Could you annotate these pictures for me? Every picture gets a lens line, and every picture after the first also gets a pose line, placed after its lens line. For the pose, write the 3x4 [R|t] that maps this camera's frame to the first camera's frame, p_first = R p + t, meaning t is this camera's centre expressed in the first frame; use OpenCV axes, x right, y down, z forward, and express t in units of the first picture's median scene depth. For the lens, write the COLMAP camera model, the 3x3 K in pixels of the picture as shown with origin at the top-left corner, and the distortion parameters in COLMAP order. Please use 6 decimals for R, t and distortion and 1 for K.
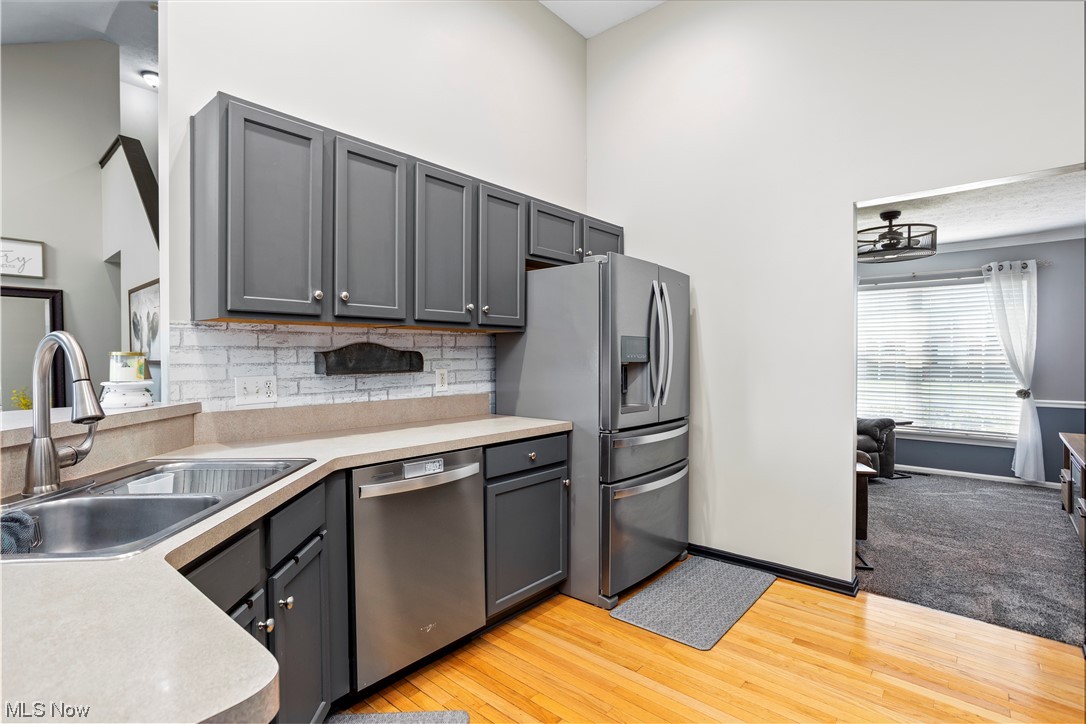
lens RADIAL K [[517.2, 0, 545.5], [0, 517.2, 358.3], [0, 0, 1]] dist [-0.039311, 0.022634]
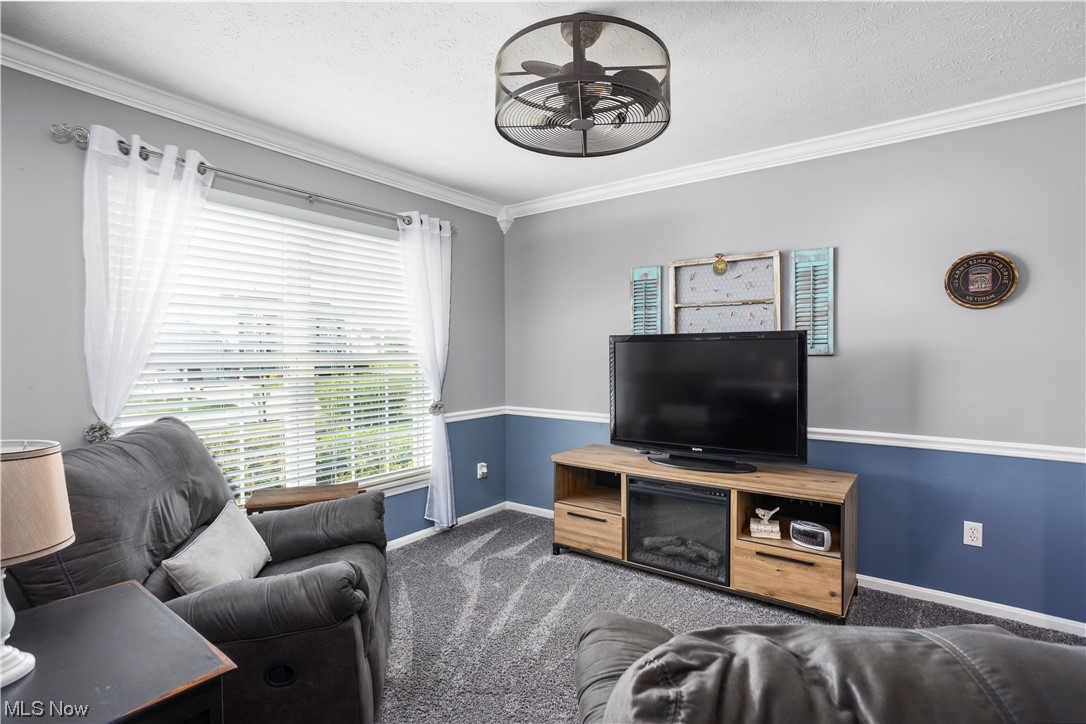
lens RADIAL K [[531.4, 0, 556.4], [0, 531.4, 345.3], [0, 0, 1]] dist [-0.001447, 0.010792]
pose [[-0.106717, 0.000265, 0.994289, 0.230295], [0.014234, 0.999898, 0.001261, -0.018669], [-0.994188, 0.014287, -0.106710, 1.122384]]
